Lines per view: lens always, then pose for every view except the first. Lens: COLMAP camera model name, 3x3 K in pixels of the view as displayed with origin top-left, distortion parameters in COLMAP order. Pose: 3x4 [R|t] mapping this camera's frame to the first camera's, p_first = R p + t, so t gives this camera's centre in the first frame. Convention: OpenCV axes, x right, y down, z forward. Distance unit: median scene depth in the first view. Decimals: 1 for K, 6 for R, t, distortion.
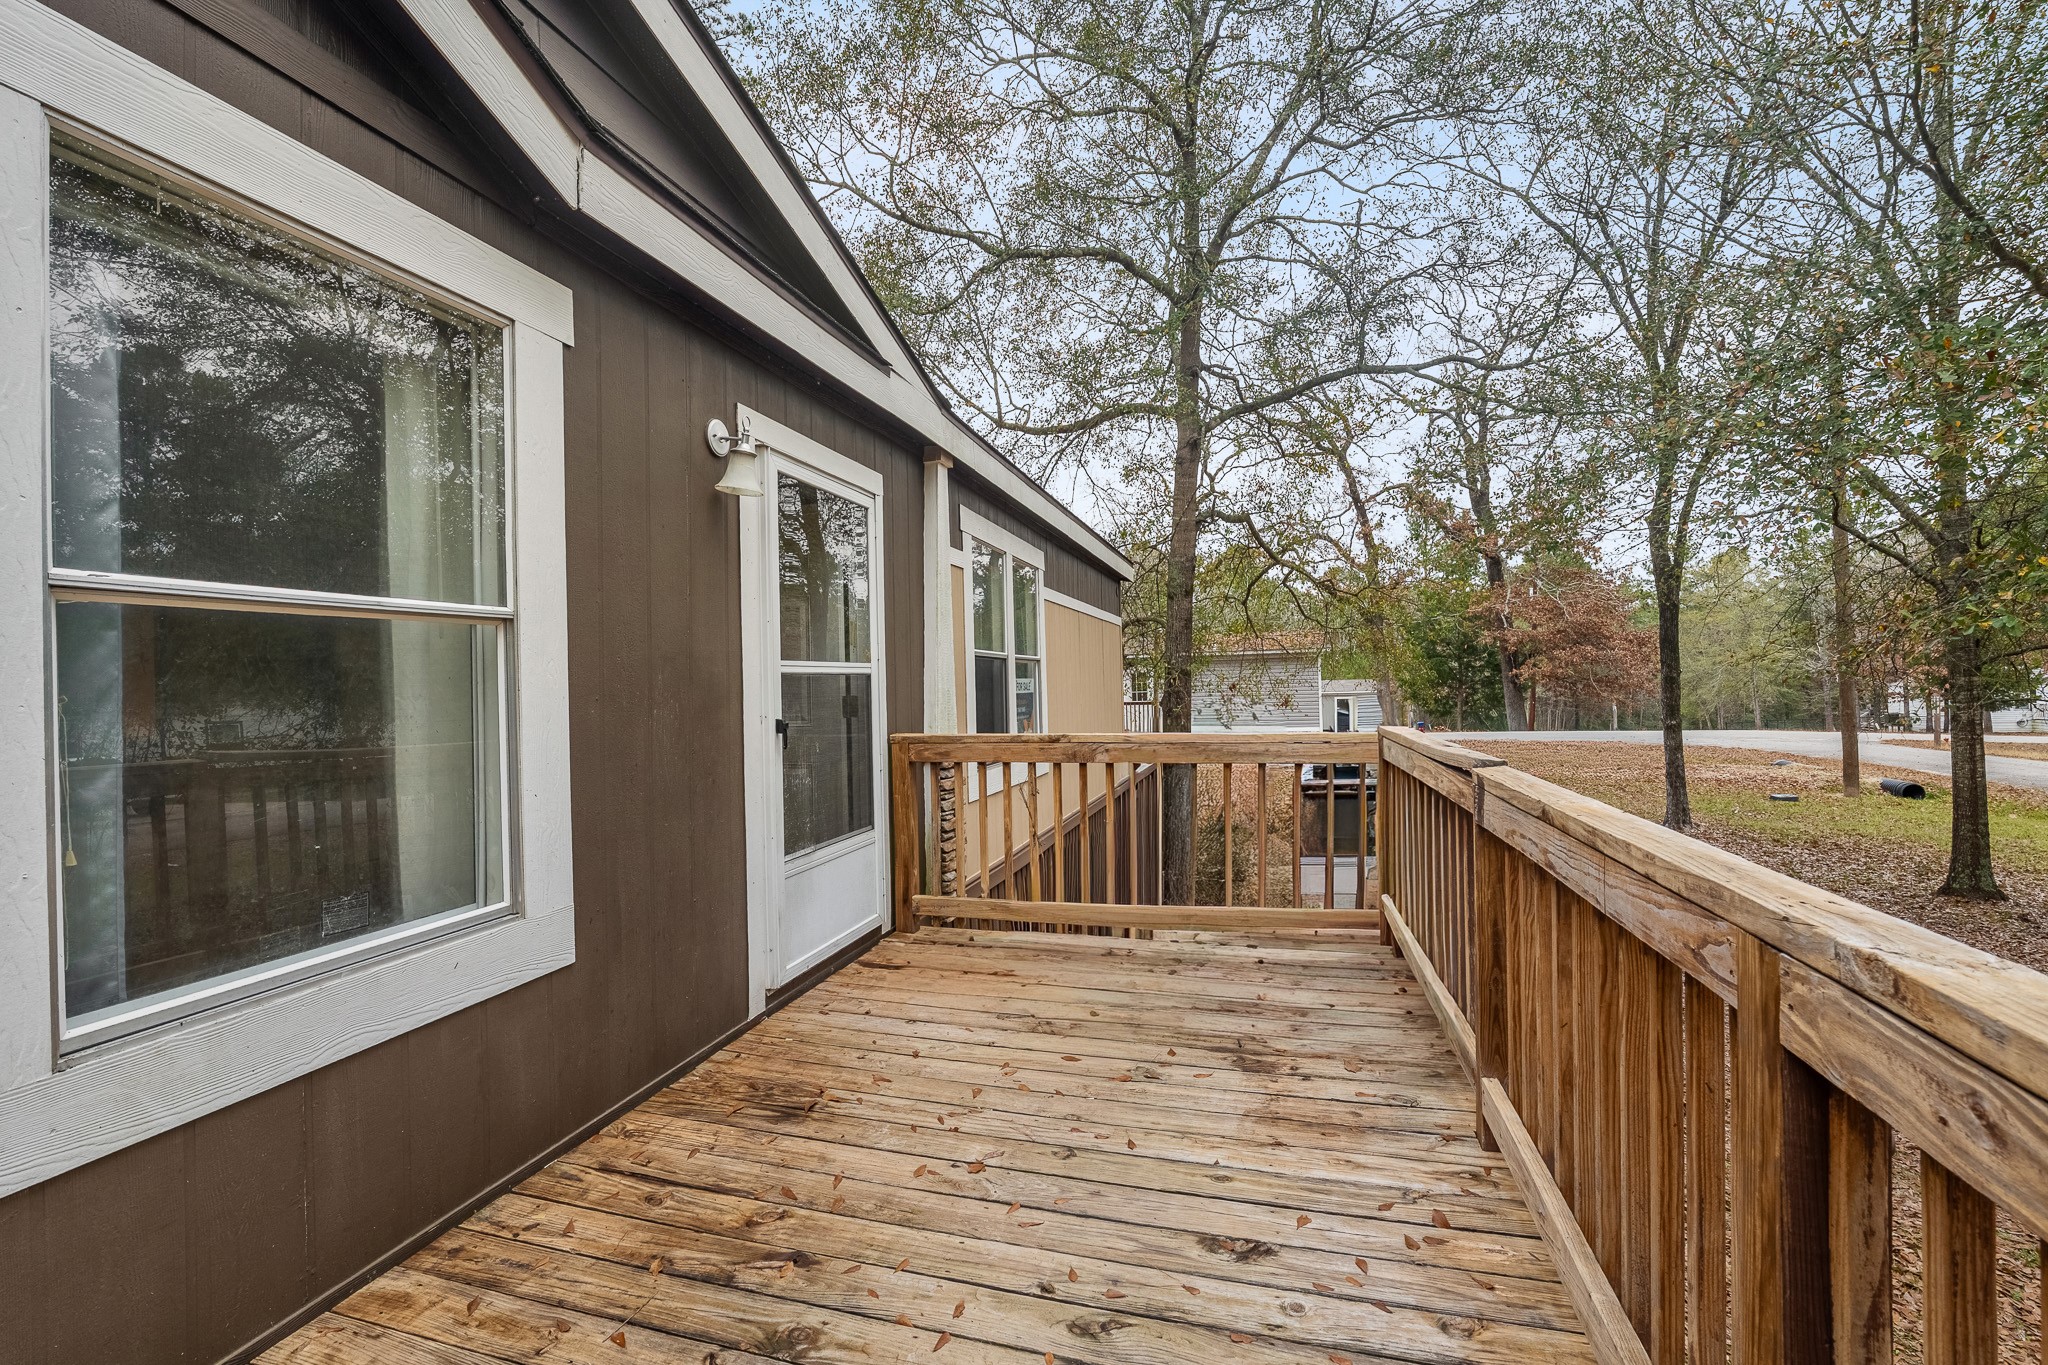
lens RADIAL K [[838.9, 0, 1018.4], [0, 838.9, 685.5], [0, 0, 1]] dist [-0.013178, -0.000086]
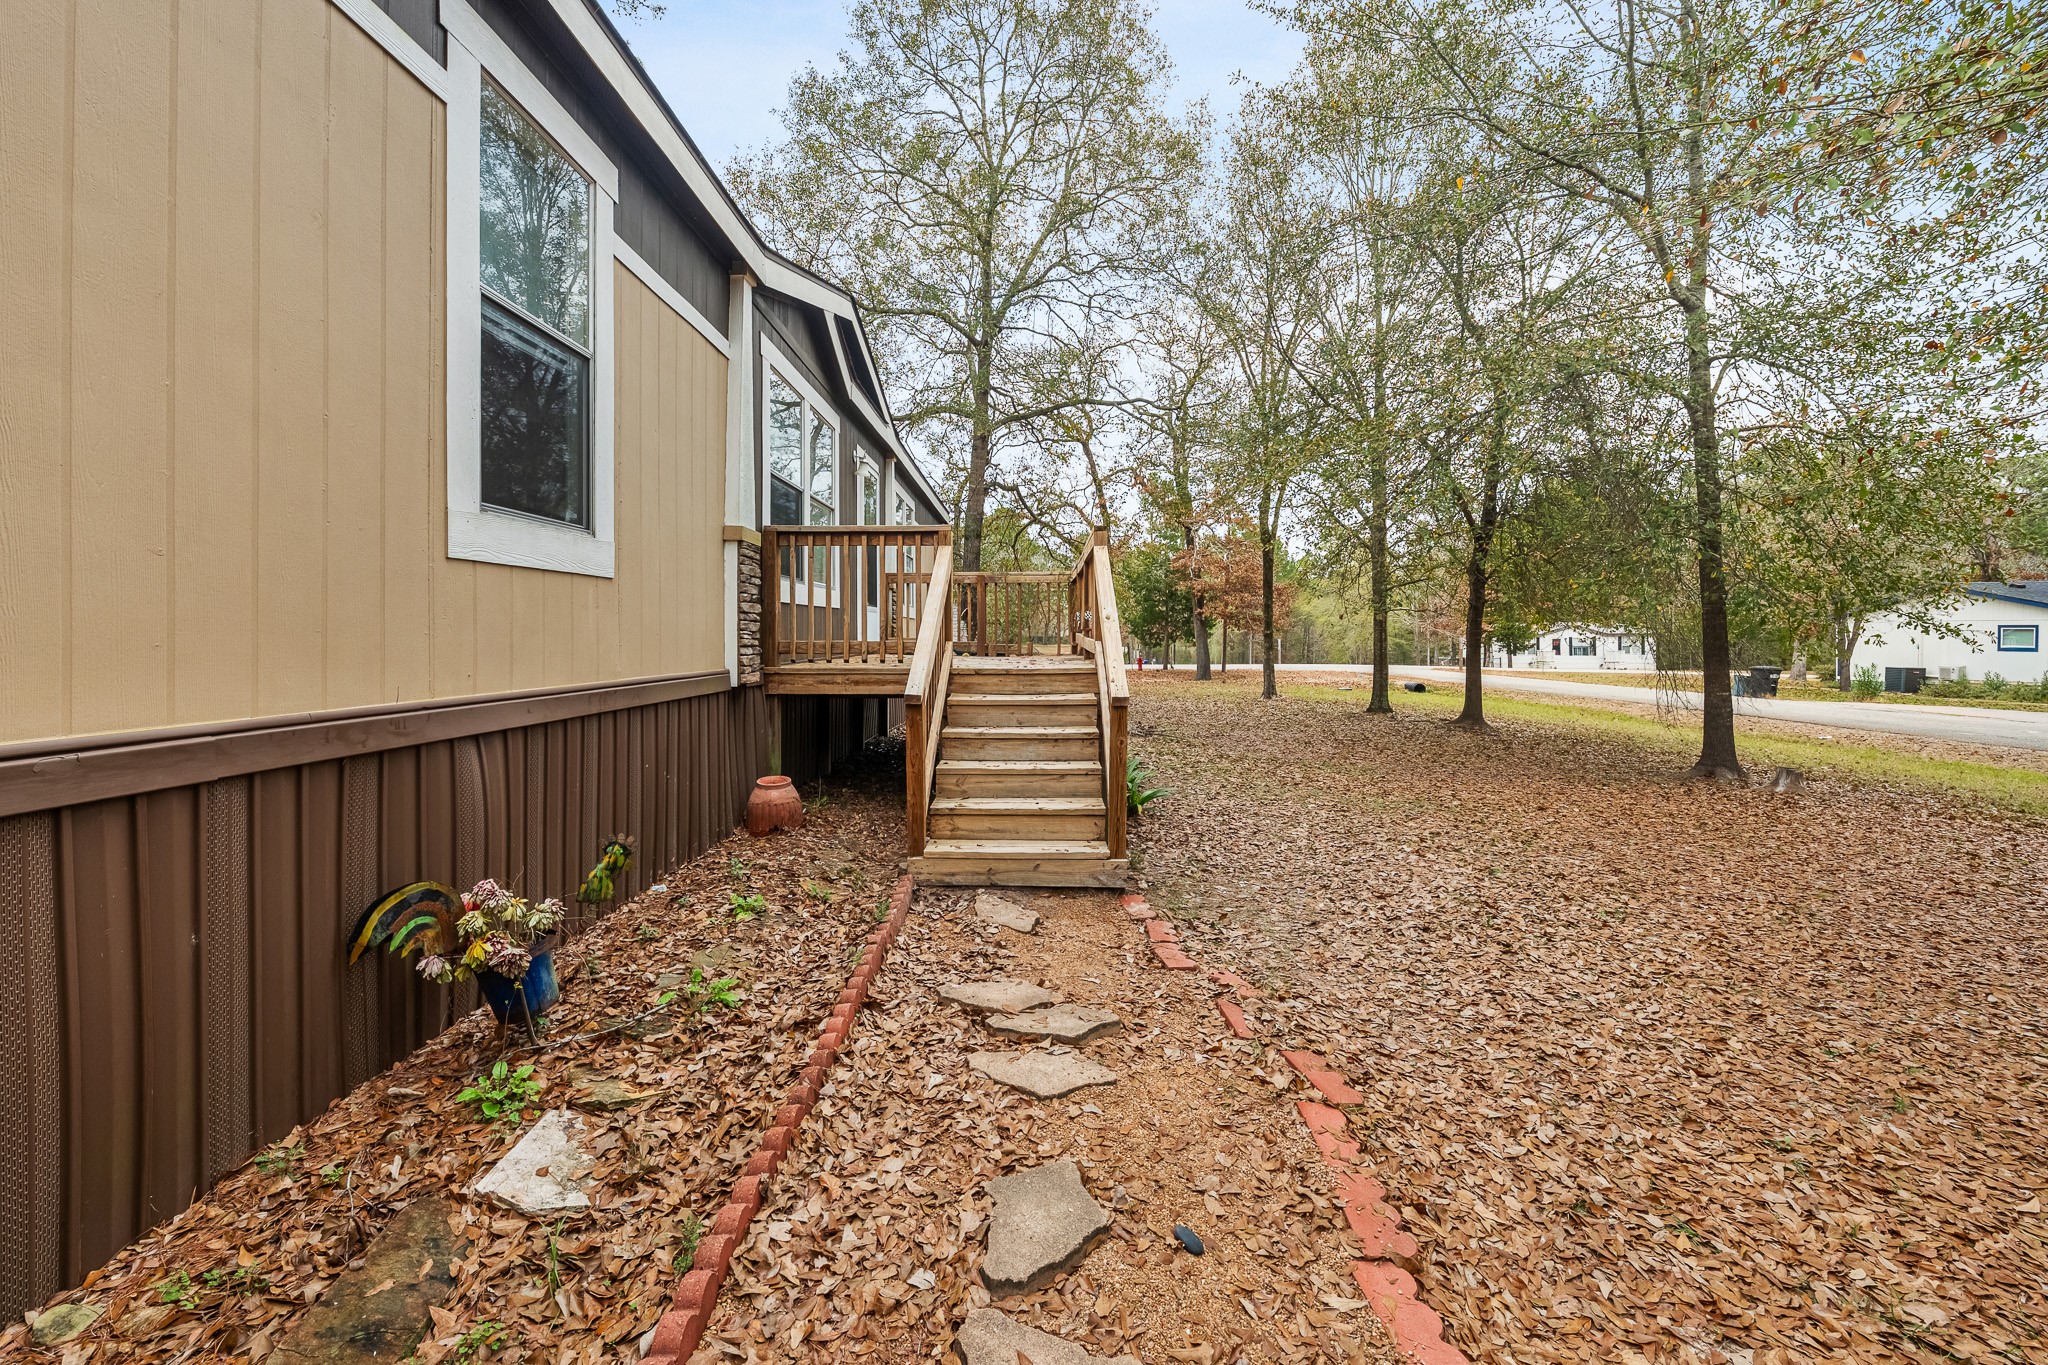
lens RADIAL K [[838.9, 0, 1018.4], [0, 838.9, 685.5], [0, 0, 1]] dist [-0.013178, -0.000086]
pose [[0.961745, 0.002662, 0.273934, -0.113773], [-0.015756, 0.998835, 0.045610, 0.071604], [-0.273494, -0.048181, 0.960666, -0.389404]]
